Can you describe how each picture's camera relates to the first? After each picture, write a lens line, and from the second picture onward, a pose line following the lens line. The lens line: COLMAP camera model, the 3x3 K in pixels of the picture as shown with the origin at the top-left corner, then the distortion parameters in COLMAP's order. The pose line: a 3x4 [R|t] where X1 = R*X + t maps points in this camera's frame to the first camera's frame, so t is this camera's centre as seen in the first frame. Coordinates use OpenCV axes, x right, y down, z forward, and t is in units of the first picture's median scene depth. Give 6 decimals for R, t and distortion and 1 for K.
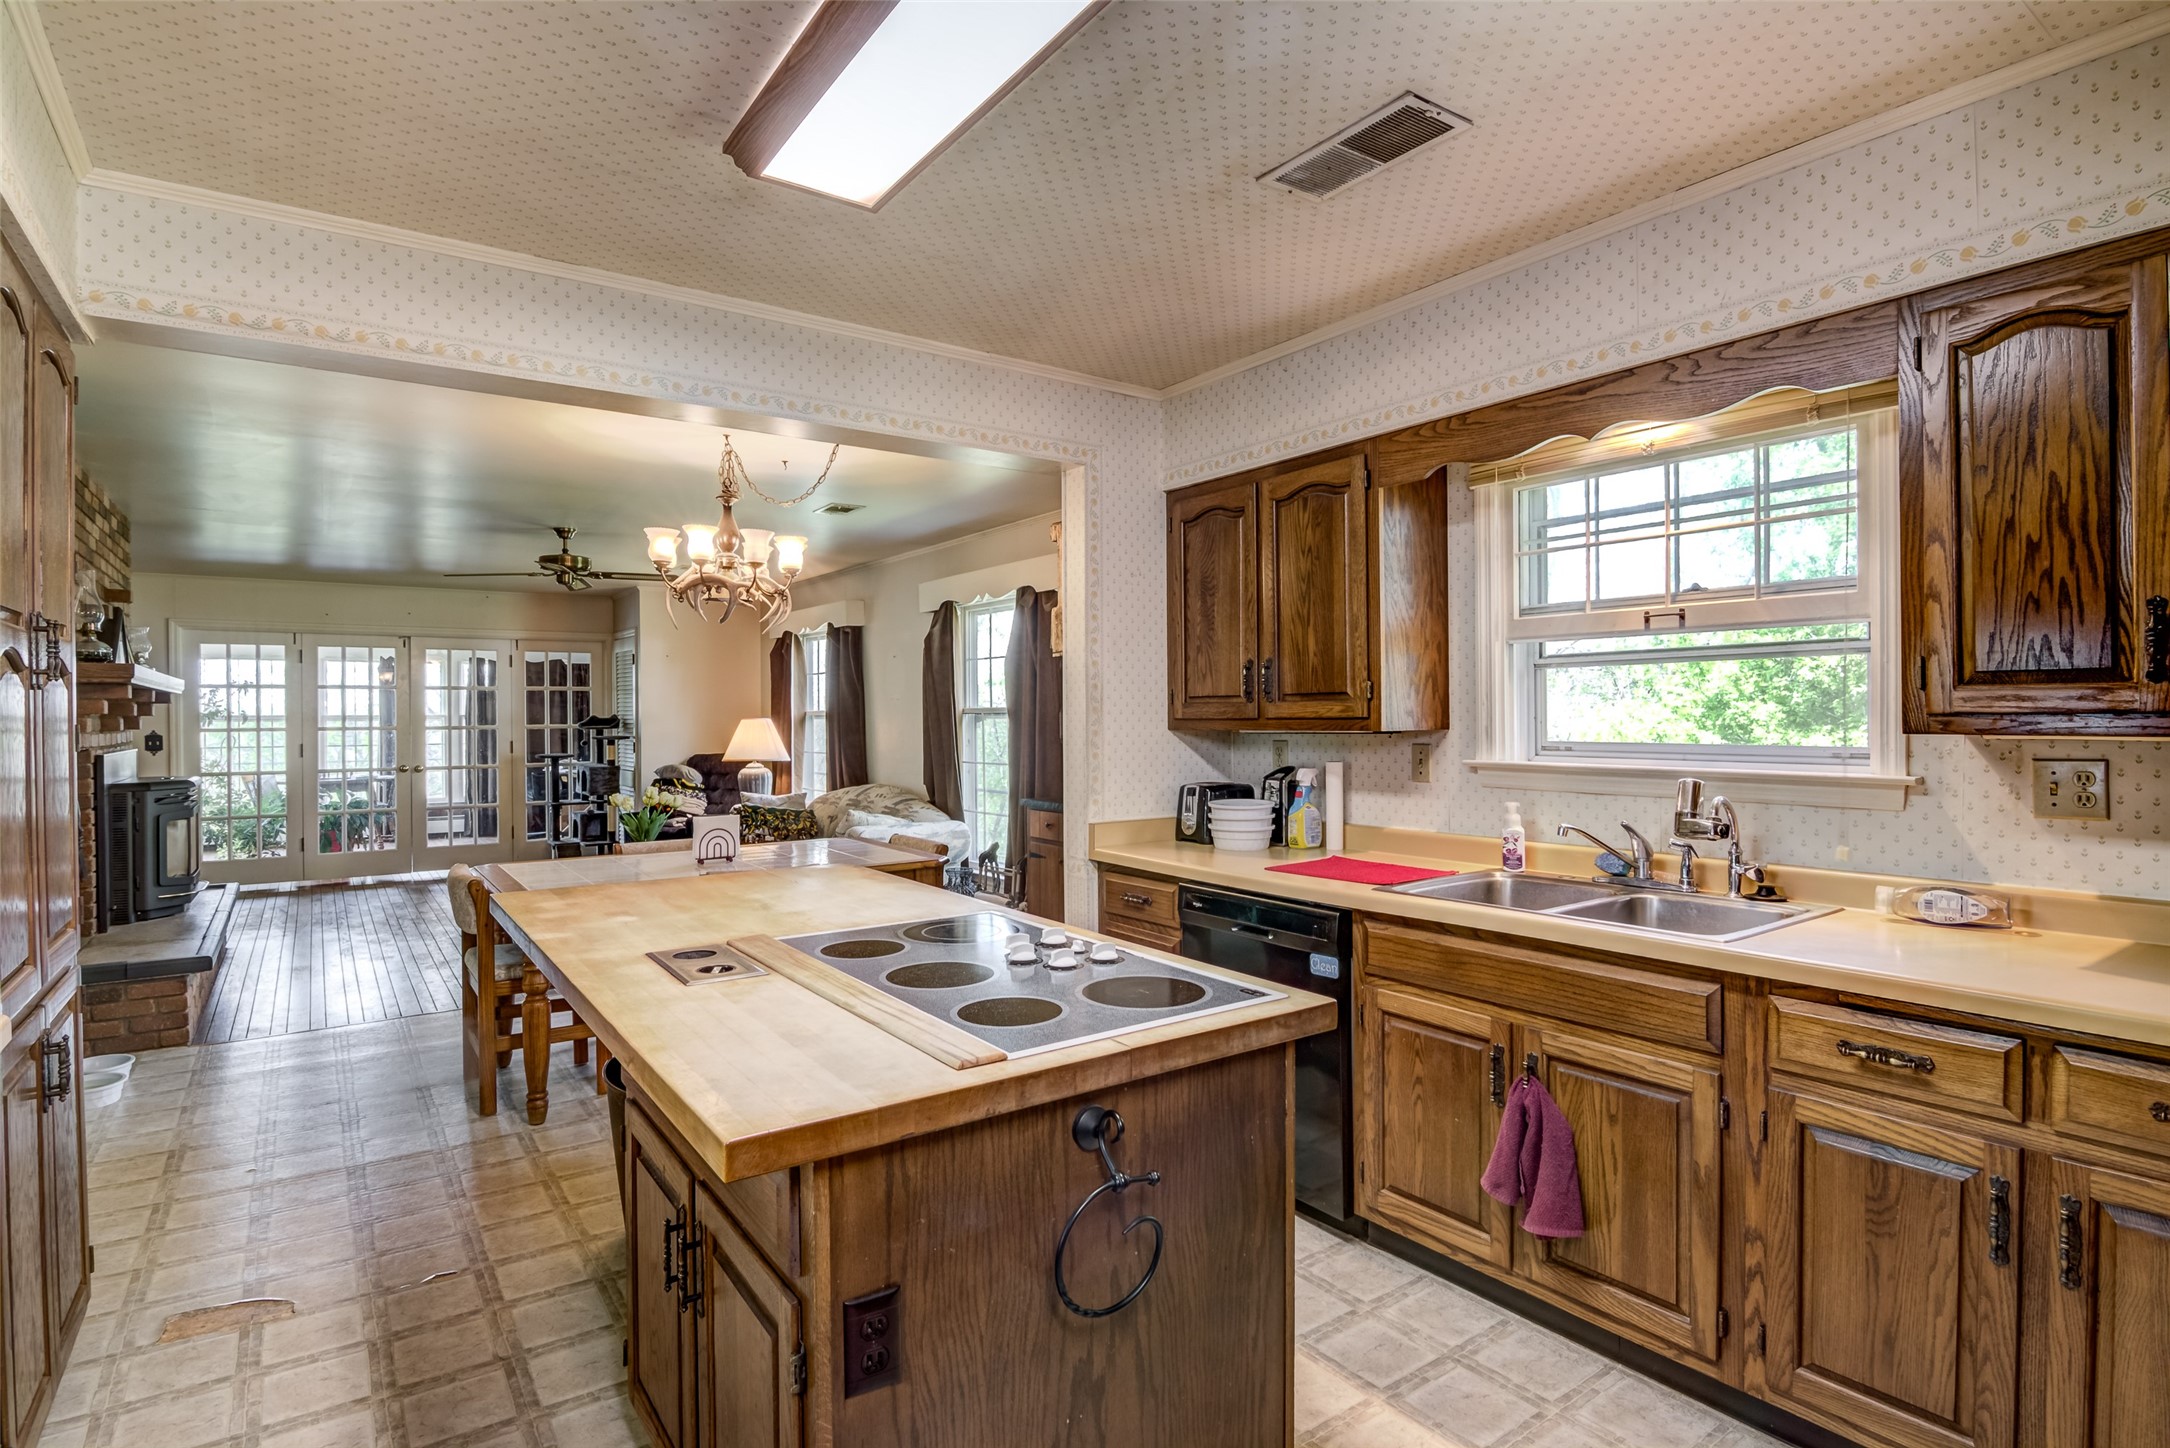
lens RADIAL K [[1105.6, 0, 1085.0], [0, 1105.6, 724.0], [0, 0, 1]] dist [0.002392, -0.015876]
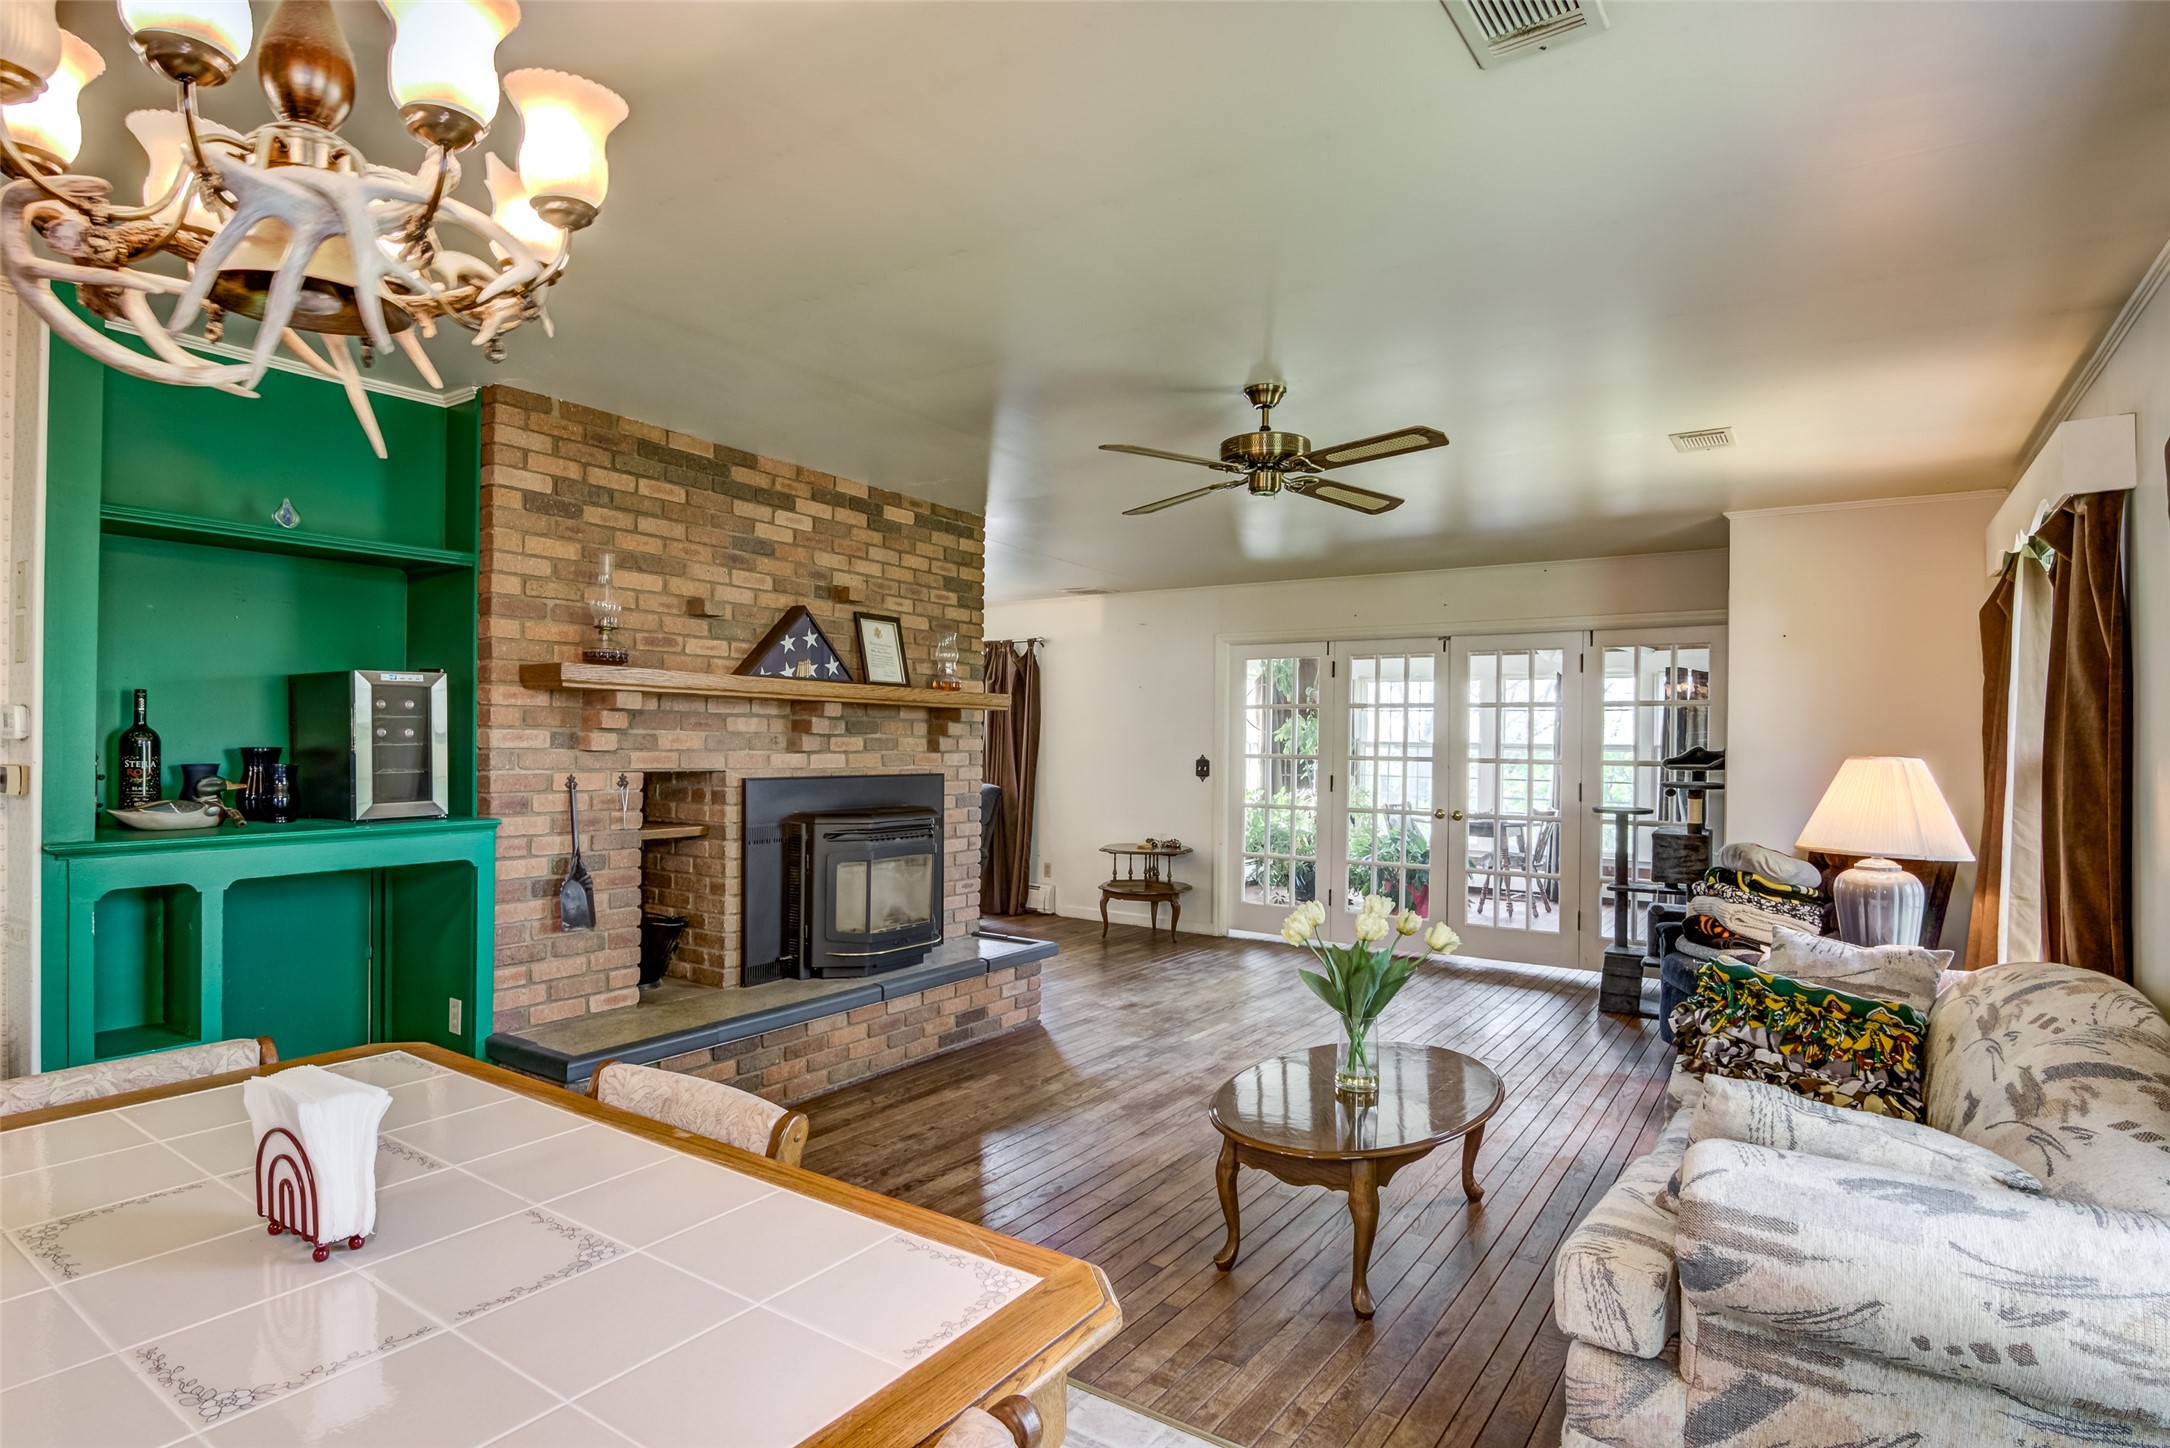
lens RADIAL K [[1105.6, 0, 1085.0], [0, 1105.6, 724.0], [0, 0, 1]] dist [0.002392, -0.015876]
pose [[0.349021, -0.000702, -0.937114, 0.010444], [-0.026015, 0.999607, -0.010438, -0.008254], [0.936754, 0.028022, 0.348866, 0.591426]]
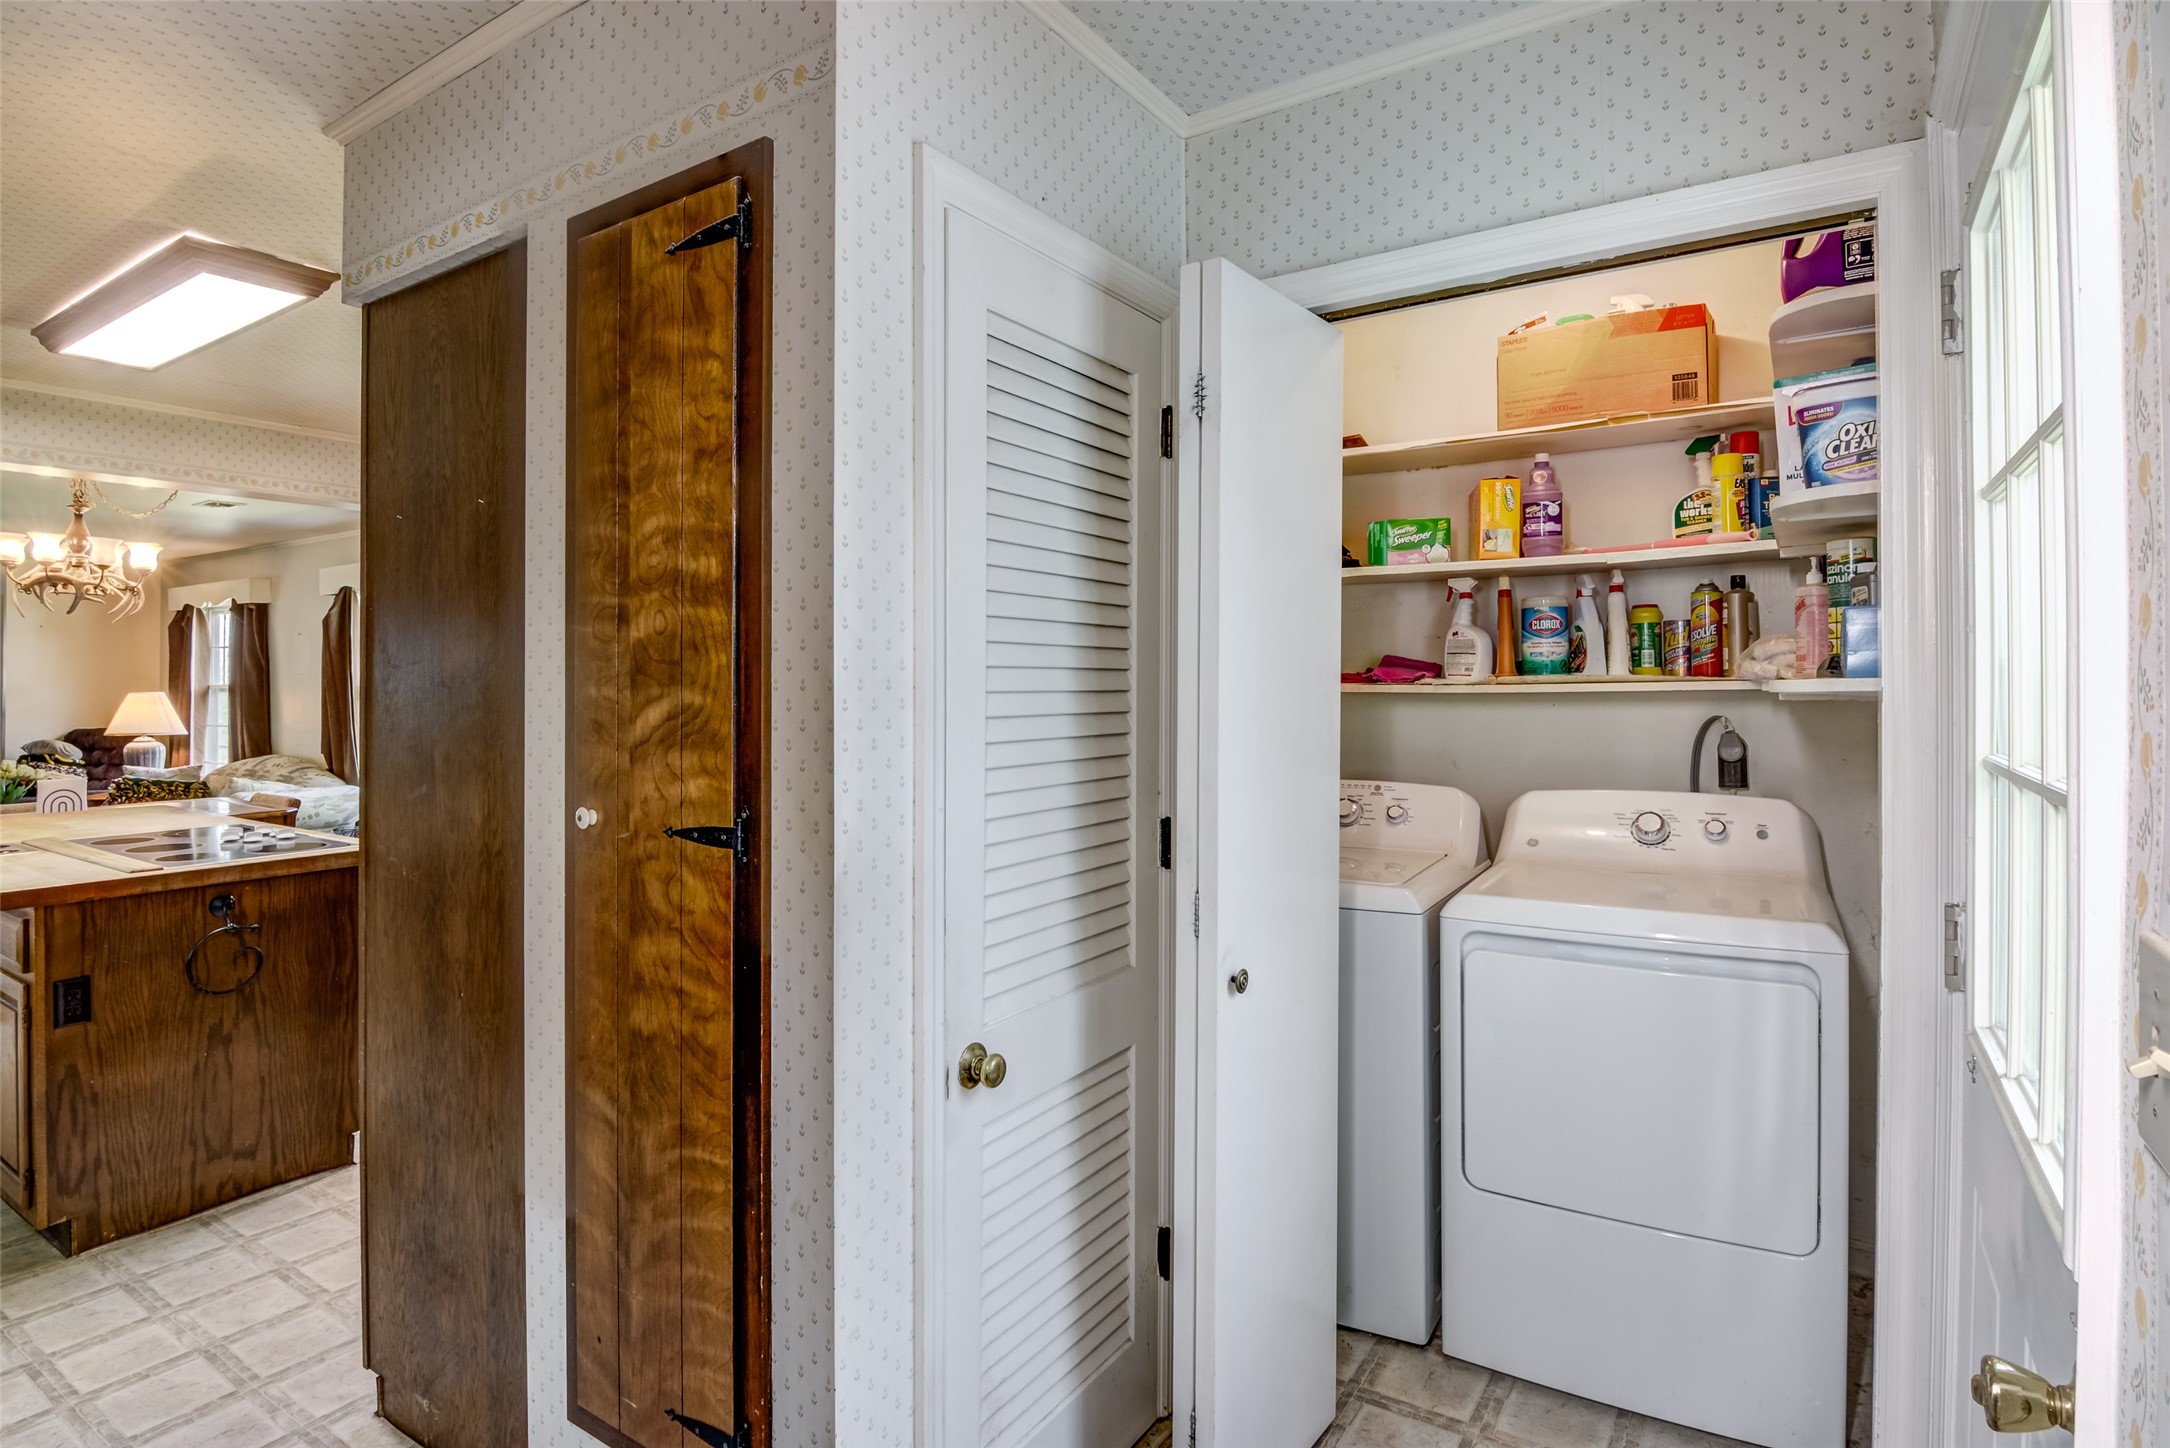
lens RADIAL K [[1121.8, 0, 1084.0], [0, 1121.8, 670.8], [0, 0, 1]] dist [-0.000177, -0.012960]
pose [[0.930100, 0.006067, 0.367256, 0.130290], [0.001423, 0.999797, -0.020120, -0.003123], [-0.367303, 0.019236, 0.929902, -0.266109]]
